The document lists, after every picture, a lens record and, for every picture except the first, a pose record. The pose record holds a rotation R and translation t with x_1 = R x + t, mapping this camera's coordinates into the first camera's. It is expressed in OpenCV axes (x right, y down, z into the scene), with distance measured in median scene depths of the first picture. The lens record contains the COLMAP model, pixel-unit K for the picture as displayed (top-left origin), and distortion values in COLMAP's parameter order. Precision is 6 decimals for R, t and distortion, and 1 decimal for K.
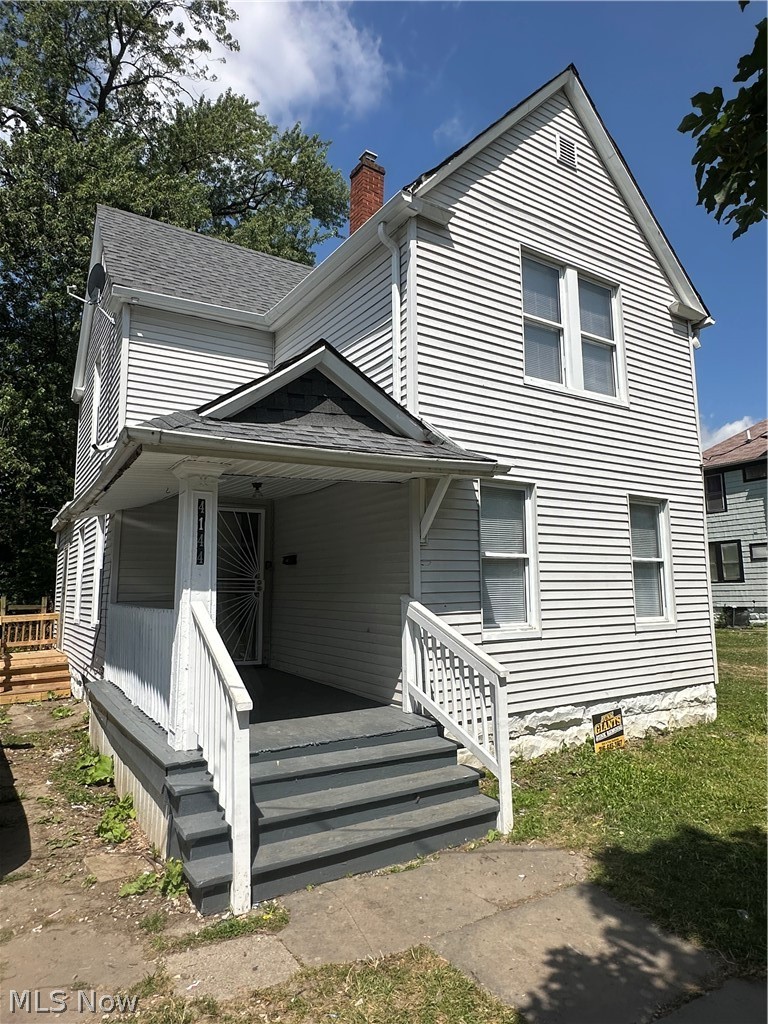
lens RADIAL K [[631.3, 0, 386.6], [0, 631.3, 508.2], [0, 0, 1]] dist [-0.009728, -0.000634]
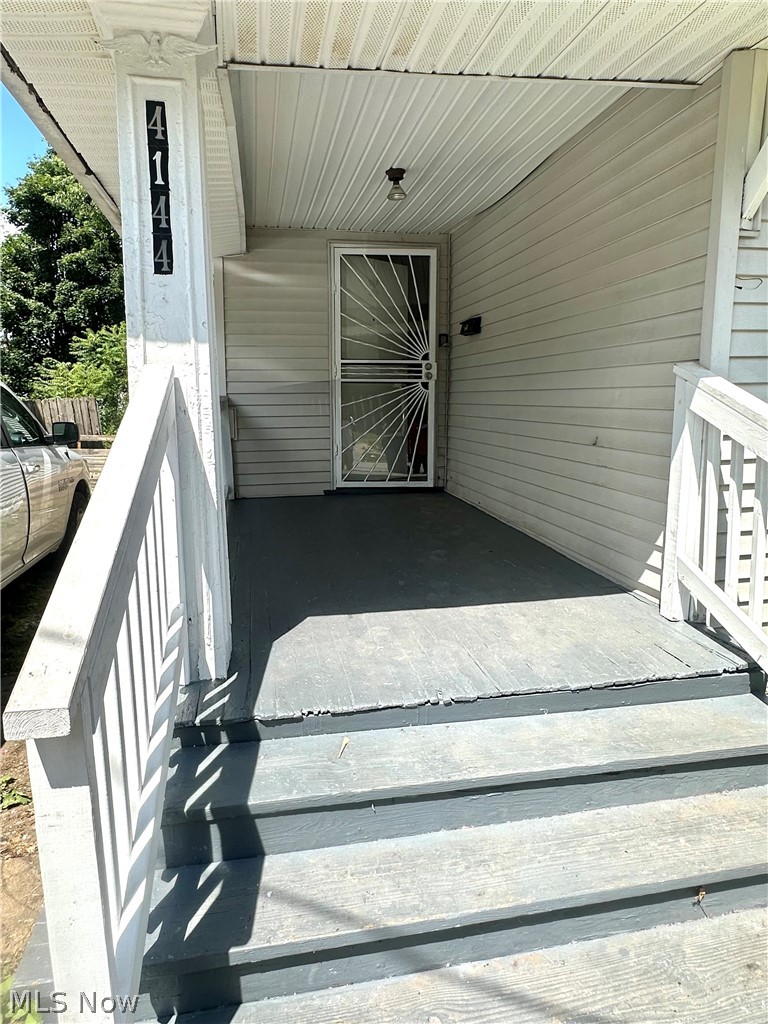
lens RADIAL K [[631.3, 0, 381.8], [0, 631.3, 505.3], [0, 0, 1]] dist [-0.009728, -0.000634]
pose [[0.932362, 0.061660, -0.356229, -0.006109], [0.044176, 0.958533, 0.281537, 0.101476], [0.358817, -0.278231, 0.890976, 0.523165]]
